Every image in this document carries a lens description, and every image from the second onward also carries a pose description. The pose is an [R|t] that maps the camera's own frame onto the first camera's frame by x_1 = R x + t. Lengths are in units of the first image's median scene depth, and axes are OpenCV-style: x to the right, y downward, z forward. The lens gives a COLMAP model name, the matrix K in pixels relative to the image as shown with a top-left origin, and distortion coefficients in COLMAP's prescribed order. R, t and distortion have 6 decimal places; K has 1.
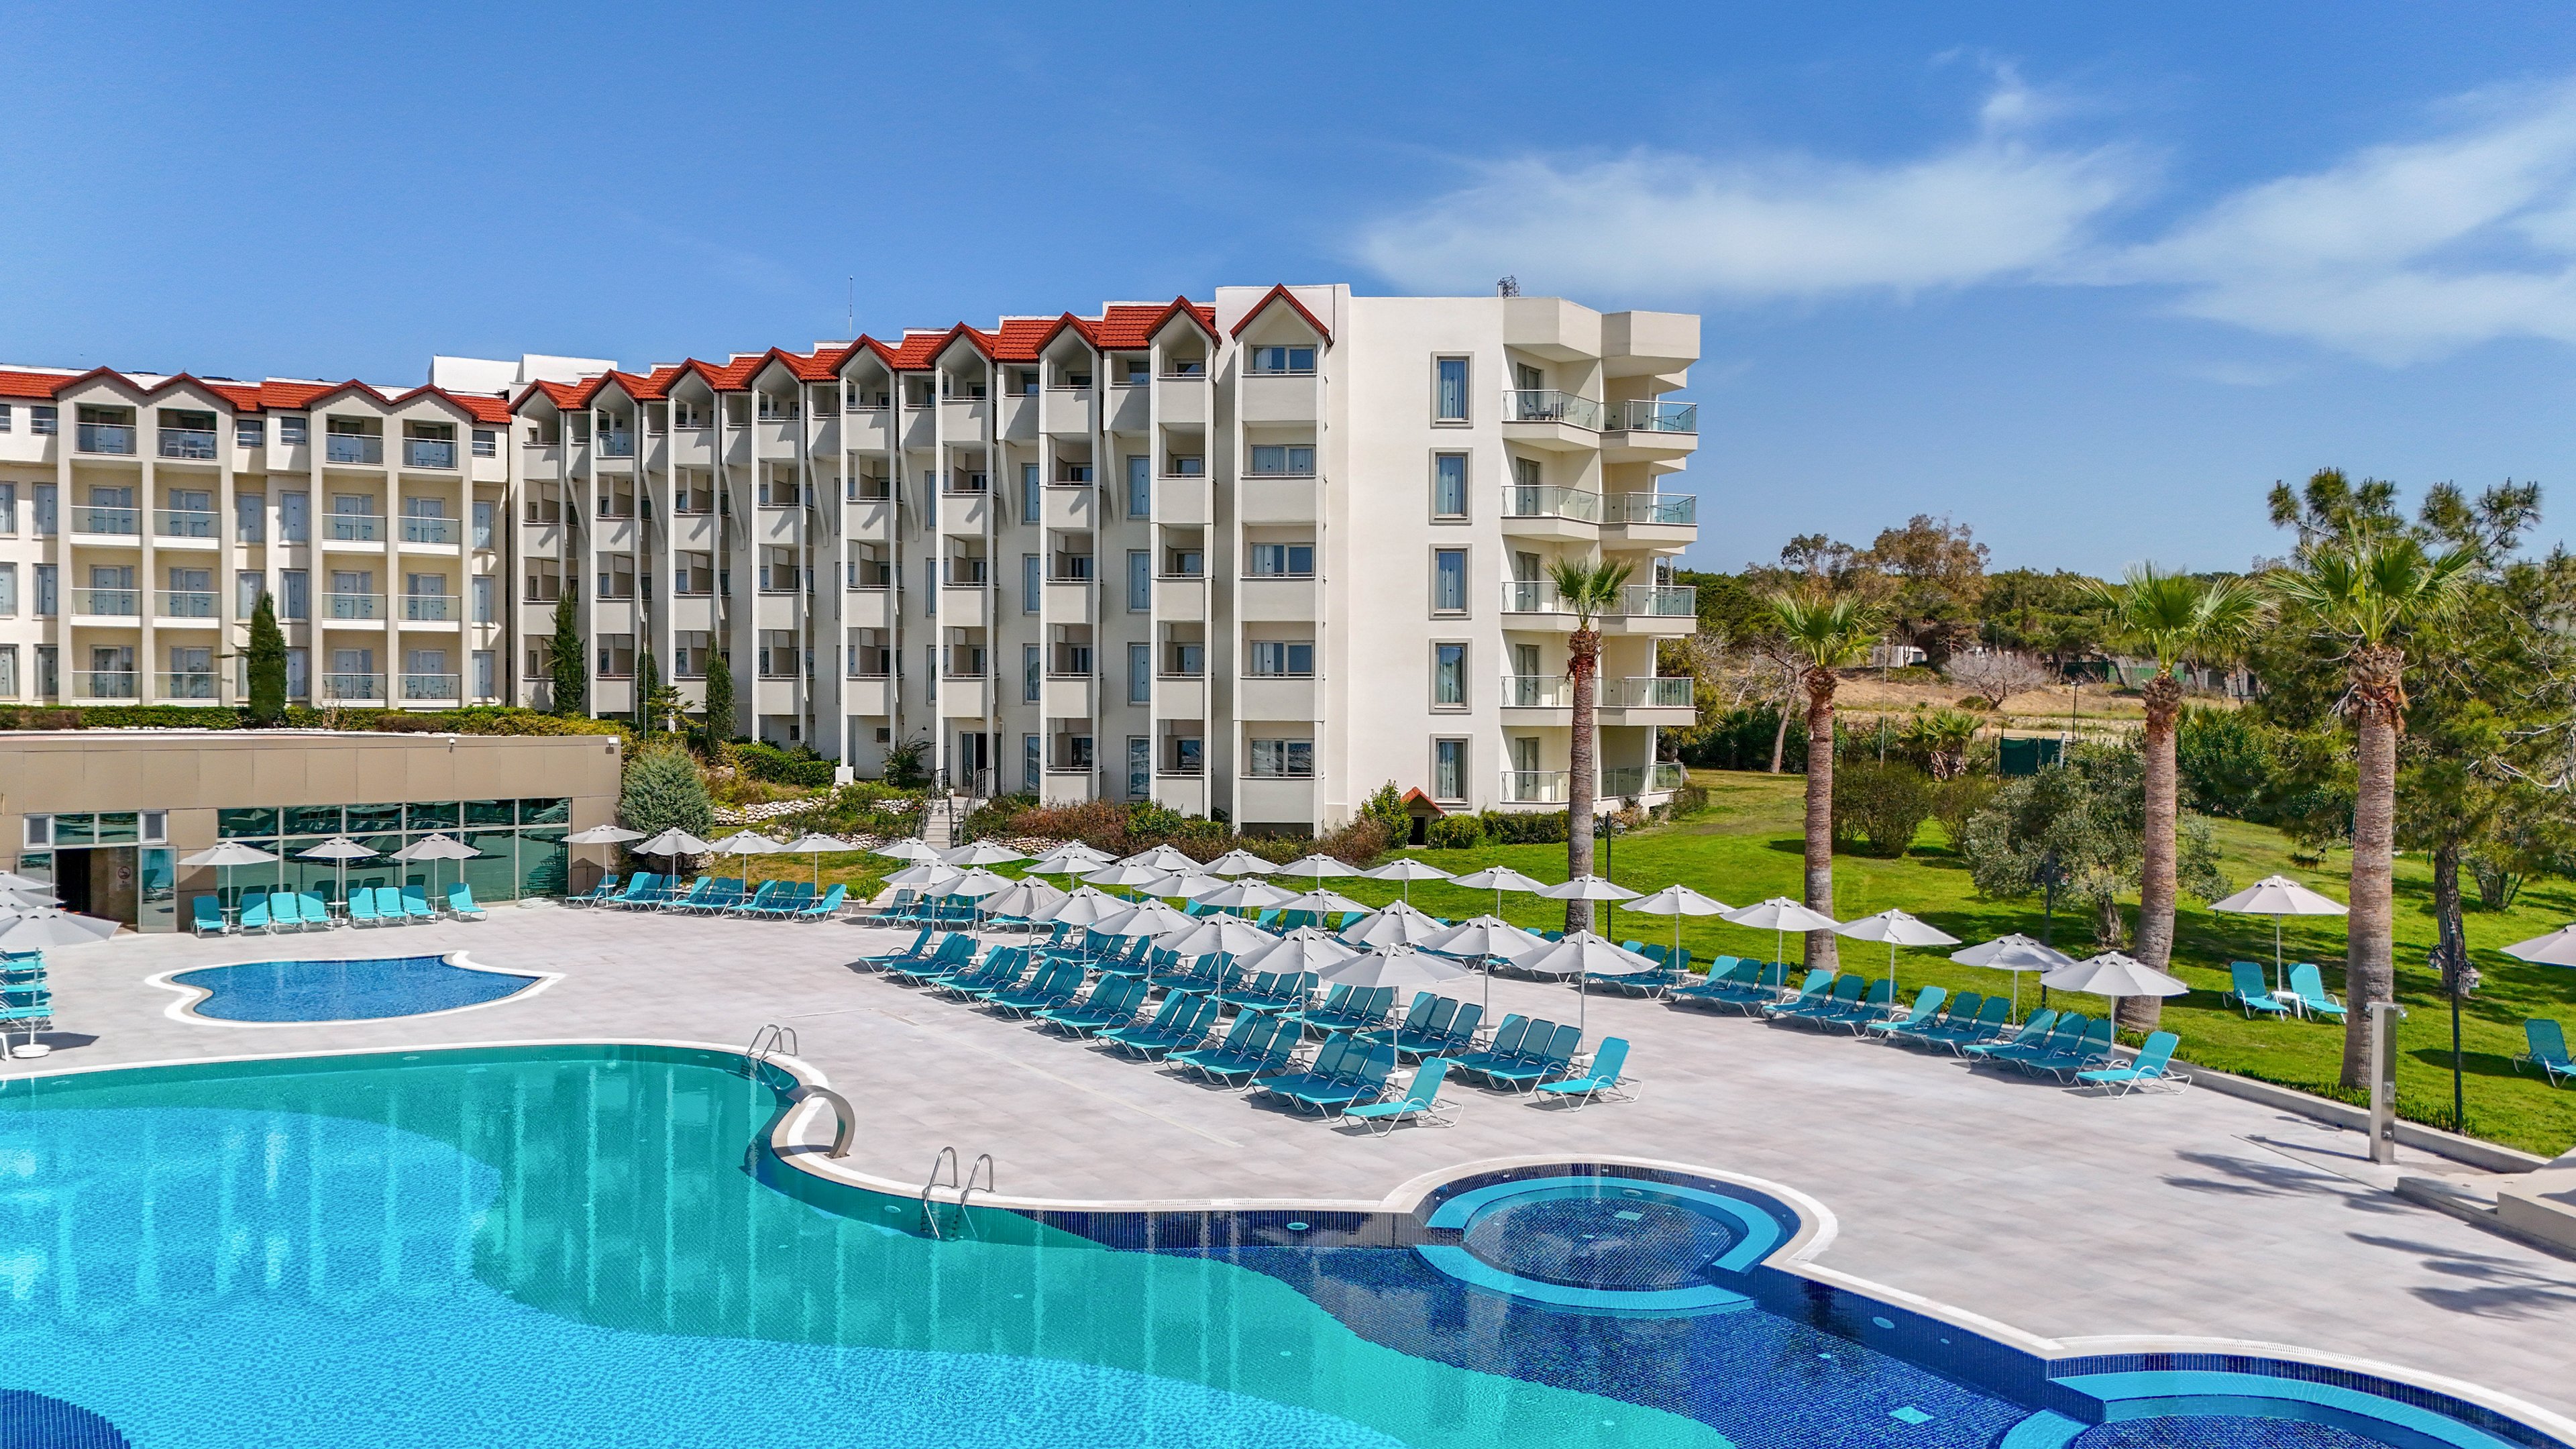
lens RADIAL K [[1817.8, 0, 1288.0], [0, 1817.8, 724.5], [0, 0, 1]] dist [0.077082, -0.116338]
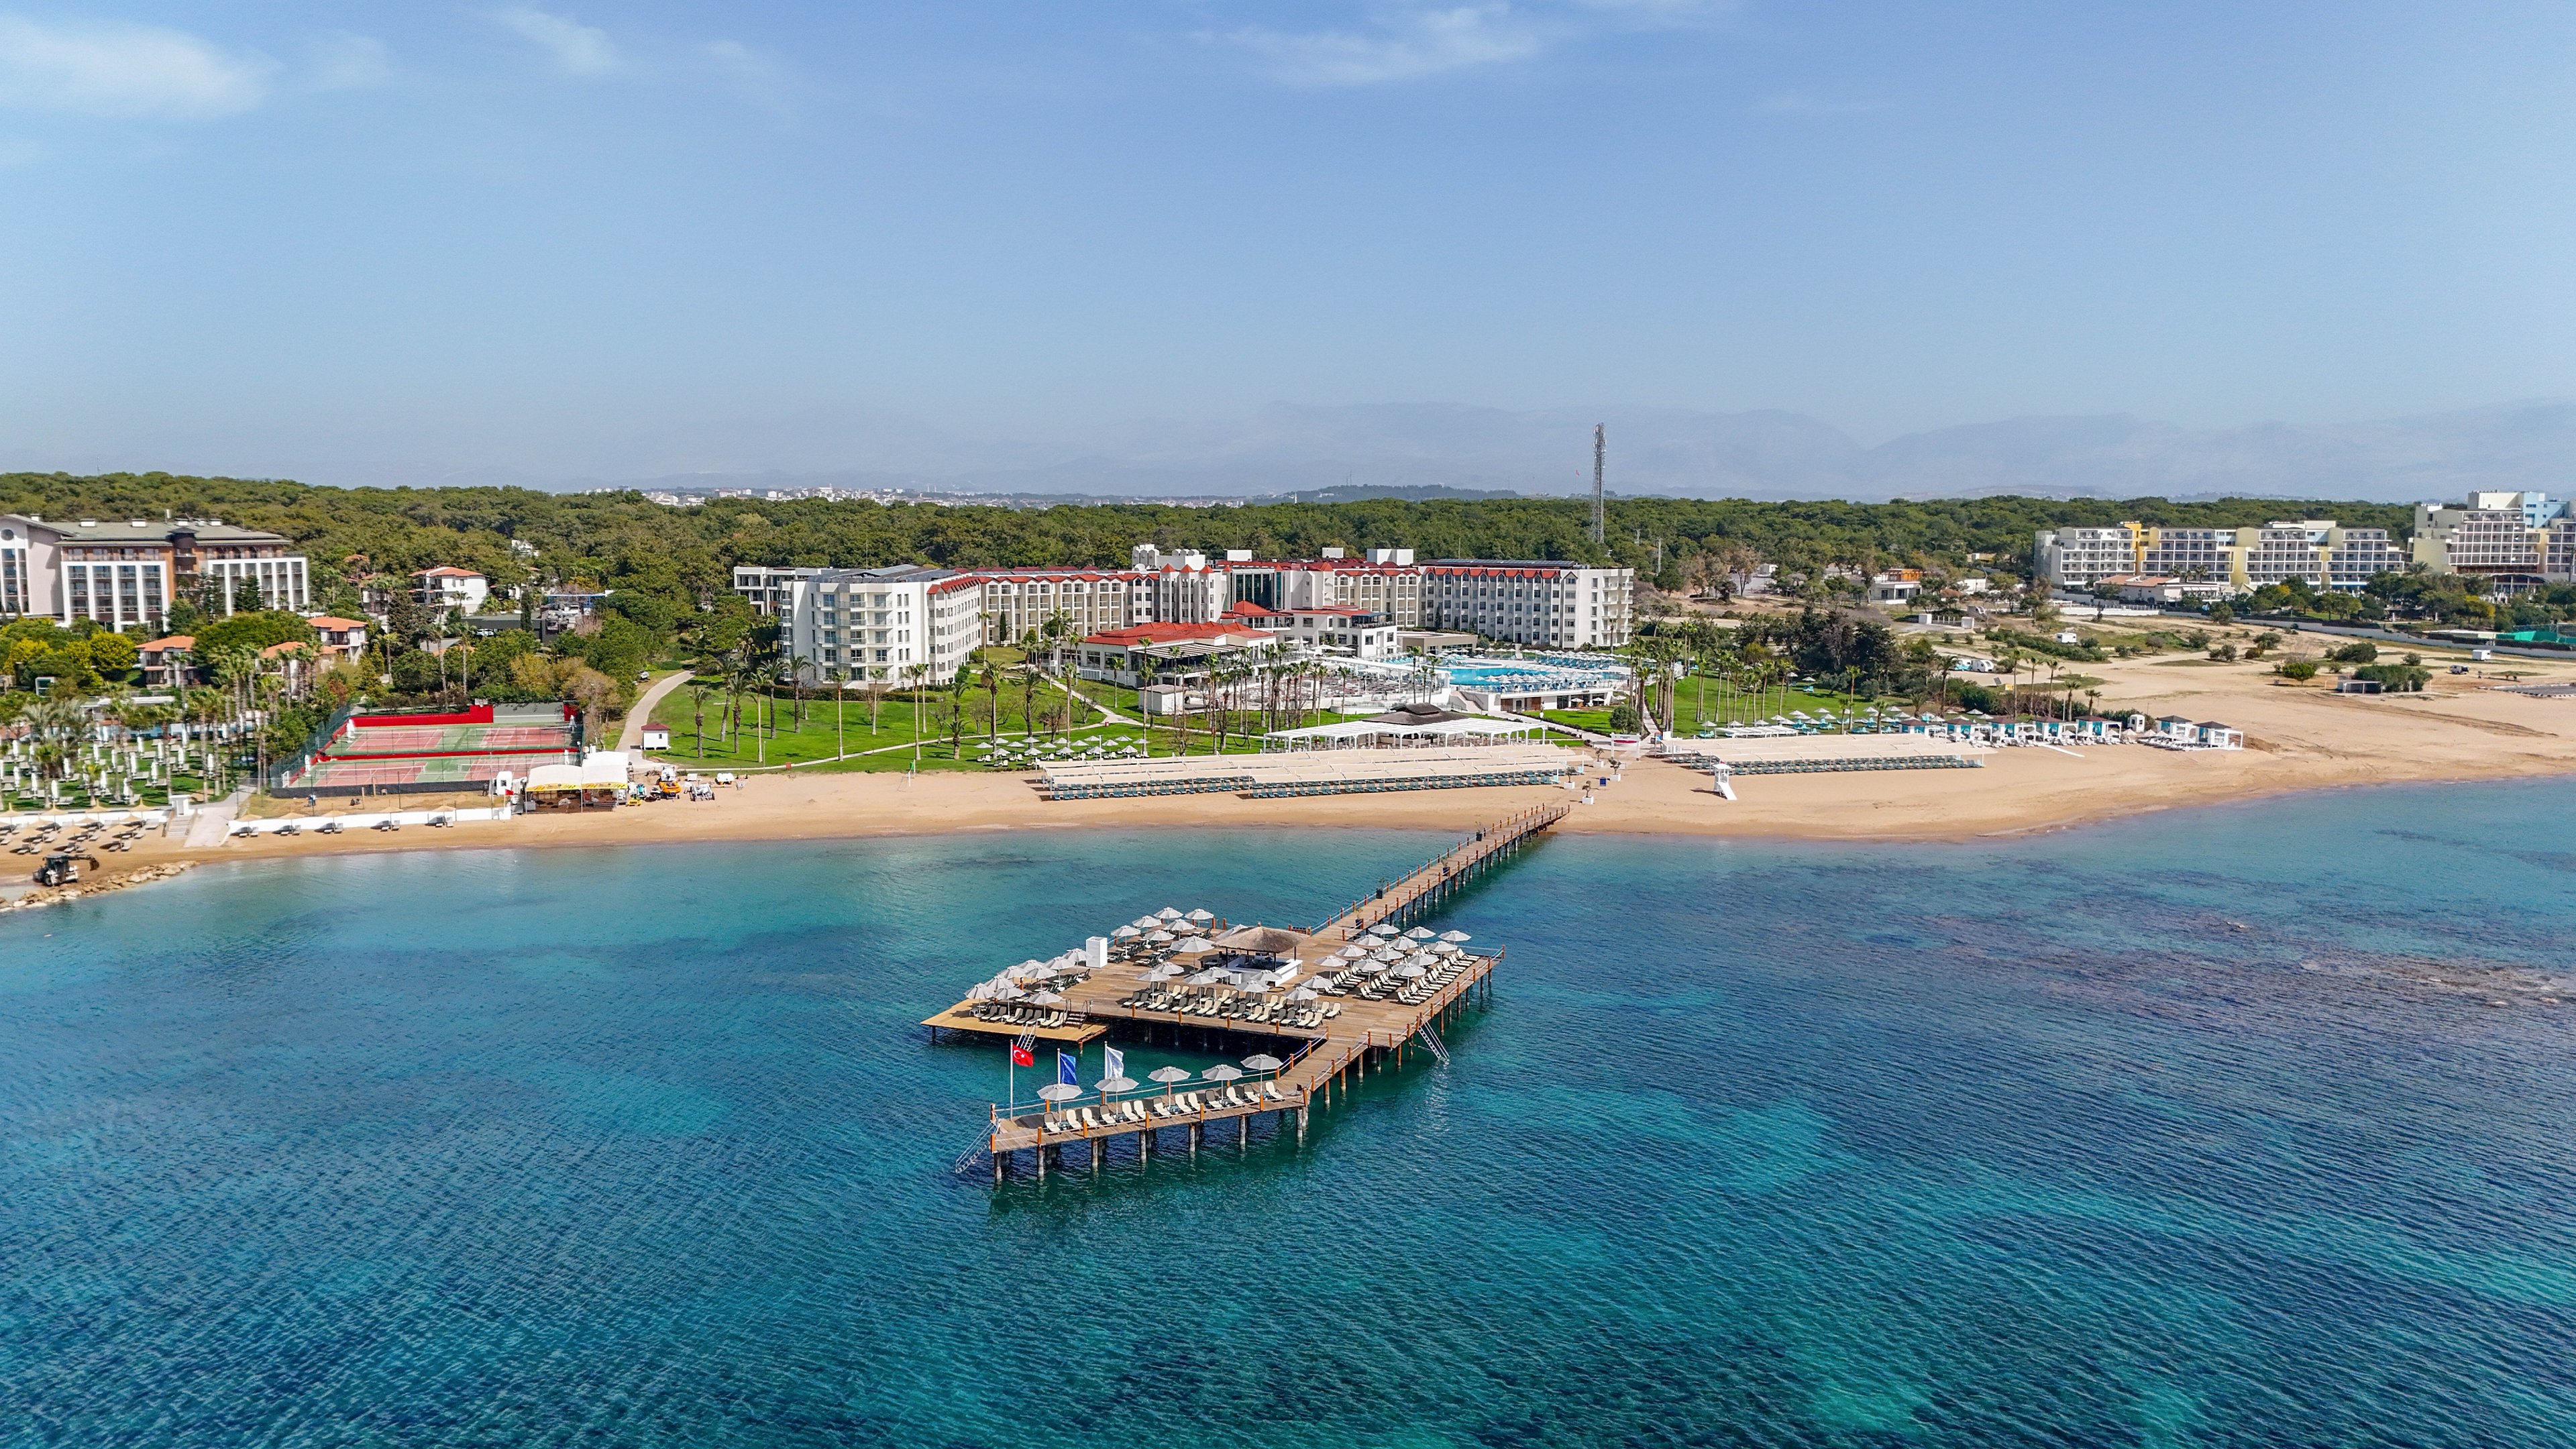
lens RADIAL K [[1817.8, 0, 1288.0], [0, 1817.8, 724.5], [0, 0, 1]] dist [0.077082, -0.116338]
pose [[0.999095, 0.005528, -0.042164, -0.738512], [-0.001128, 0.994612, 0.103662, -0.352677], [0.042510, -0.103521, 0.993718, -5.657442]]
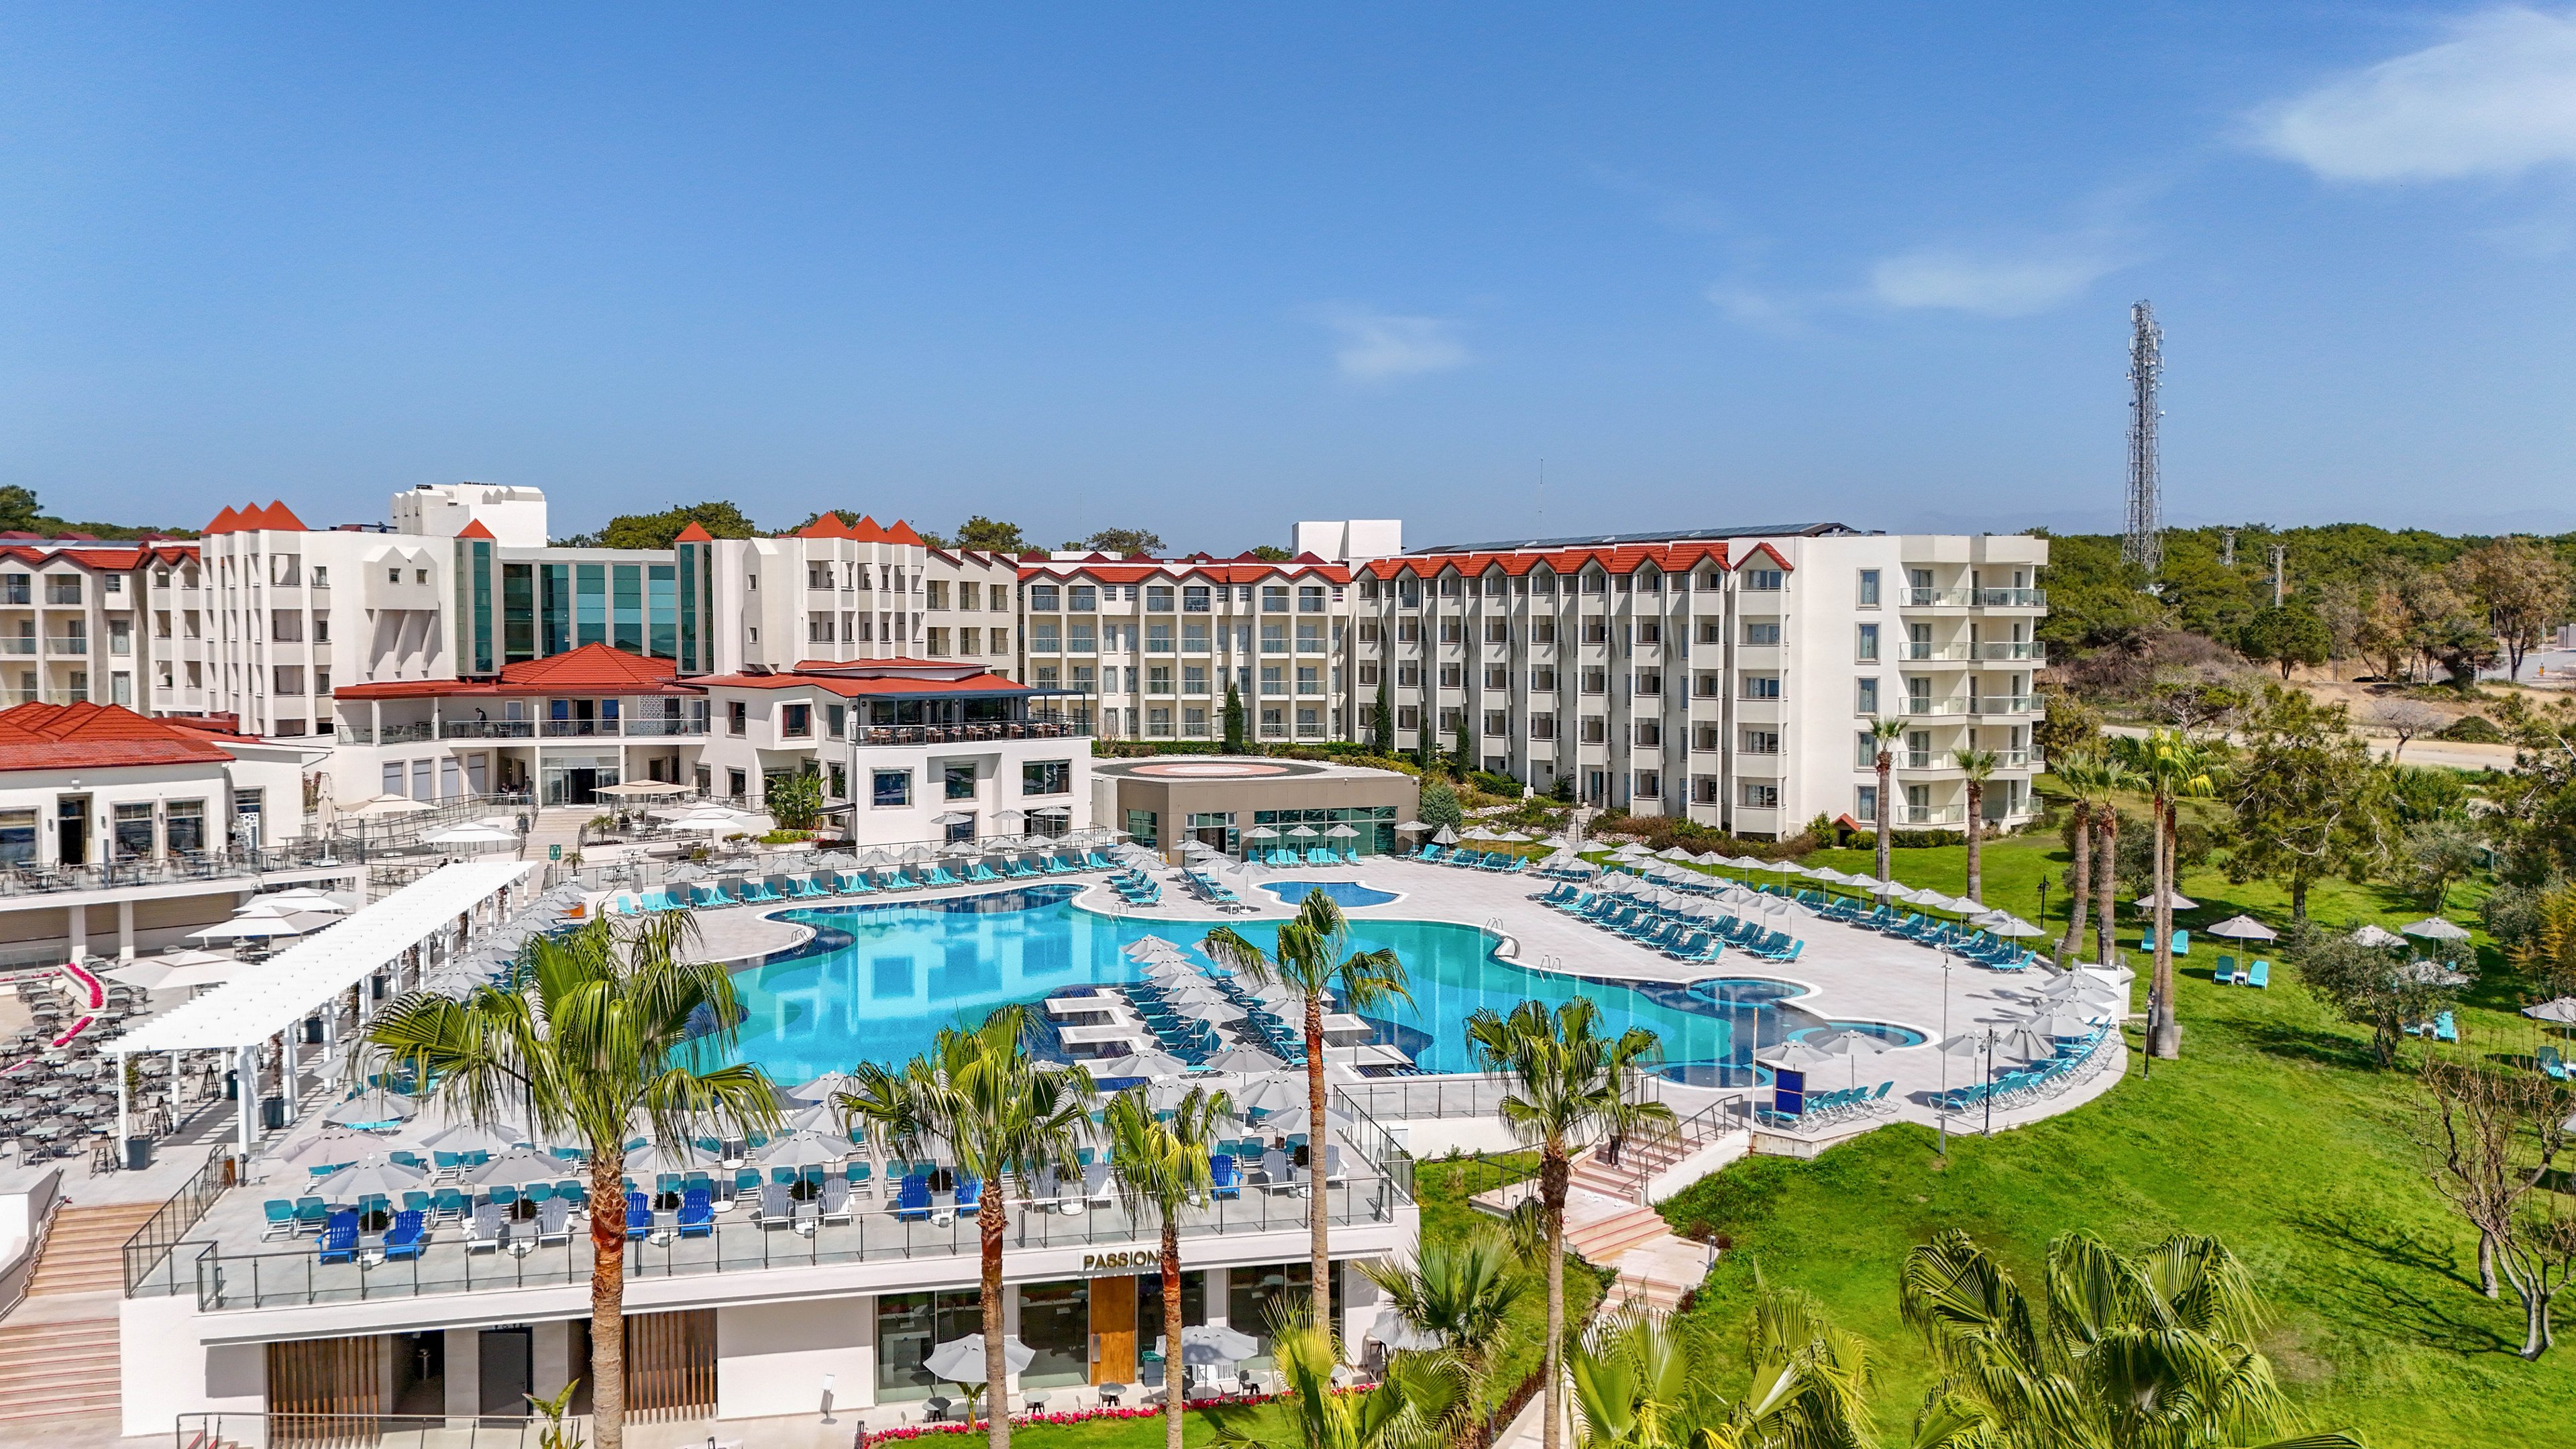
lens RADIAL K [[1817.8, 0, 1288.0], [0, 1817.8, 724.5], [0, 0, 1]] dist [0.077082, -0.116338]
pose [[0.928044, 0.017490, -0.372059, 0.223714], [-0.003380, 0.999251, 0.038540, -0.116011], [0.372454, -0.034509, 0.927409, -0.828846]]
